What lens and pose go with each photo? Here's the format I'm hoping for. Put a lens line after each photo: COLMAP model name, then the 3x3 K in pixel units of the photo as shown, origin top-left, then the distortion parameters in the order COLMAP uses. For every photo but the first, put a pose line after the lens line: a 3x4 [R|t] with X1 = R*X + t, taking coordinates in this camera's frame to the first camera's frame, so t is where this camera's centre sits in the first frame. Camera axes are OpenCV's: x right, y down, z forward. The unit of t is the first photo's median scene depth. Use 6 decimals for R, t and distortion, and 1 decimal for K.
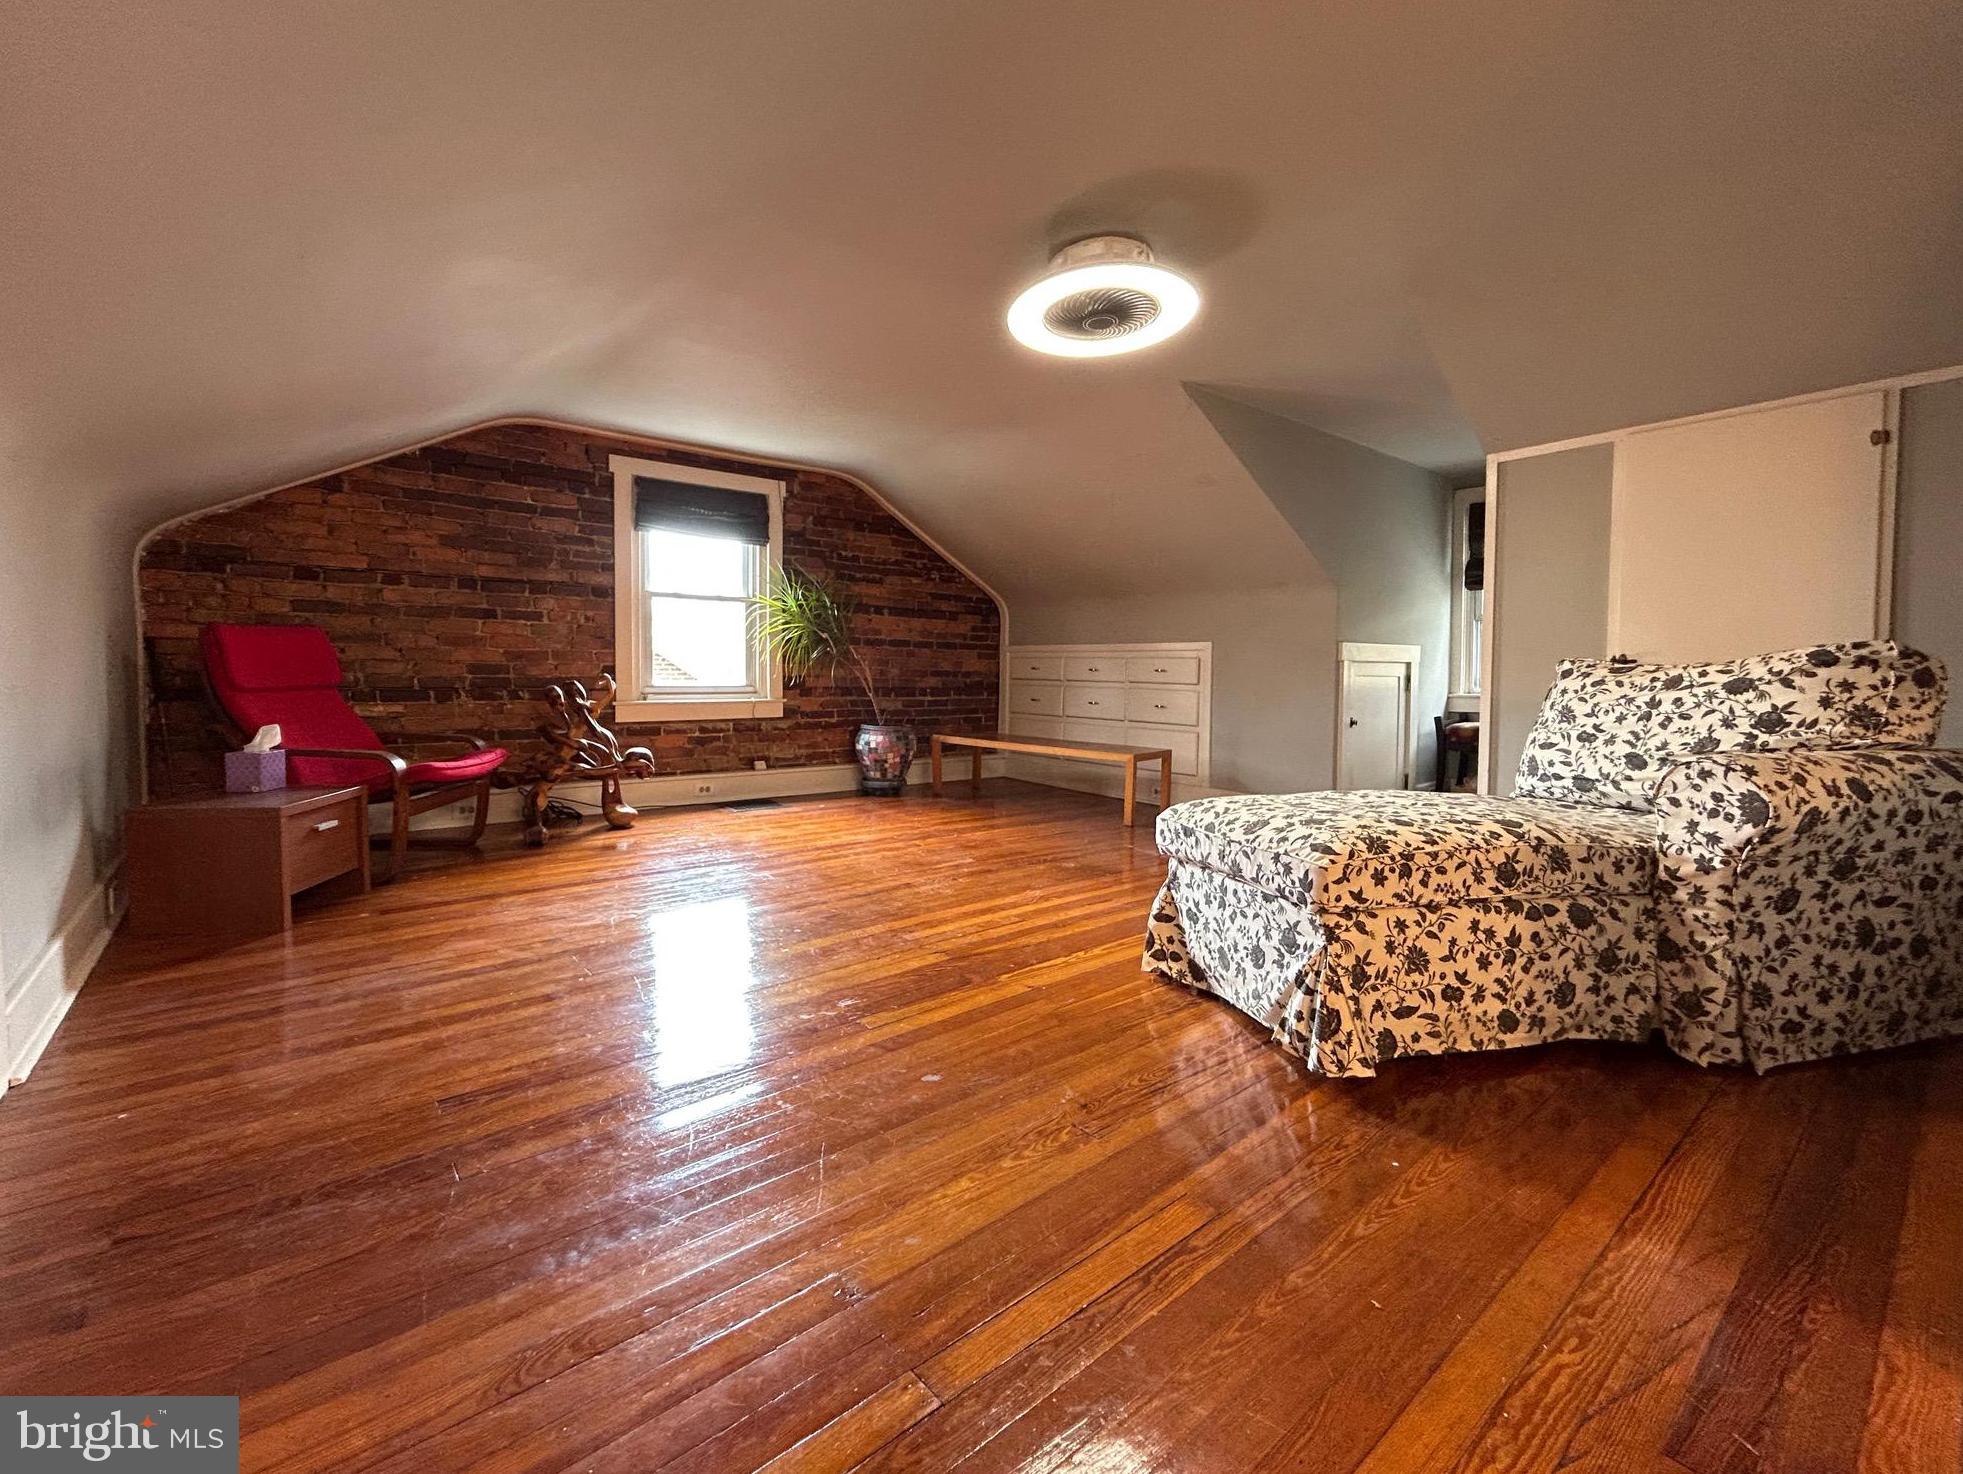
lens RADIAL K [[852.2, 0, 974.7], [0, 852.2, 724.4], [0, 0, 1]] dist [-0.001956, -0.000527]
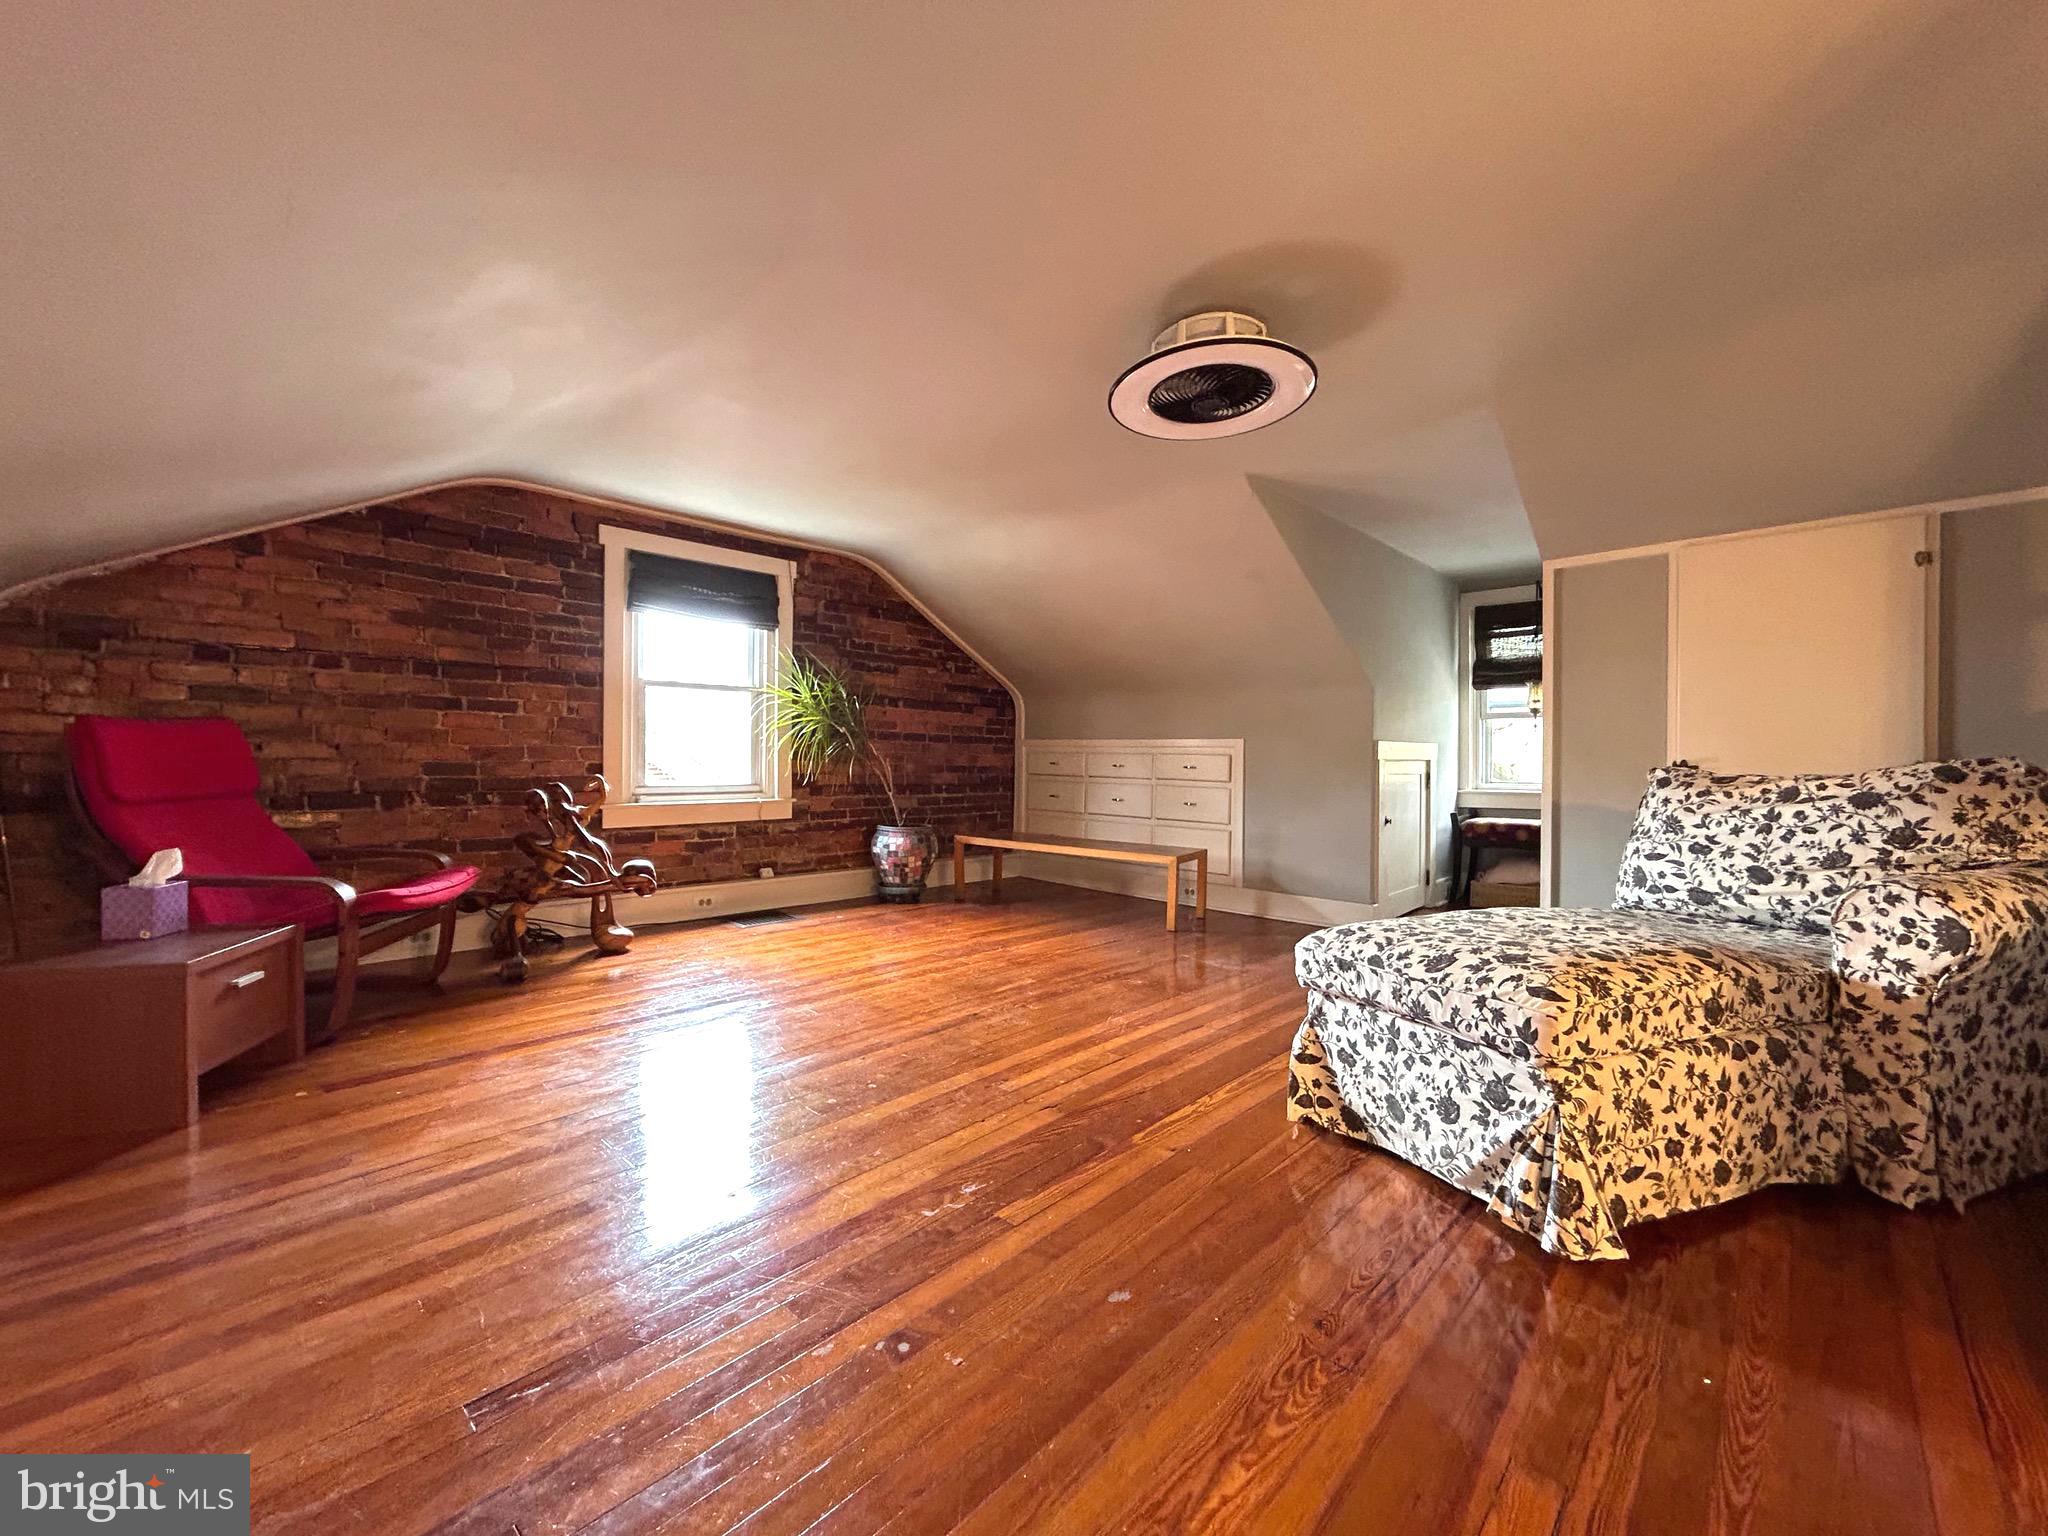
lens RADIAL K [[831.2, 0, 1035.2], [0, 831.2, 775.7], [0, 0, 1]] dist [-0.001770, 0.001556]
pose [[0.989330, -0.001261, 0.145690, -0.159310], [0.006318, 0.999393, -0.034260, -0.036133], [-0.145558, 0.034815, 0.988737, 0.136377]]
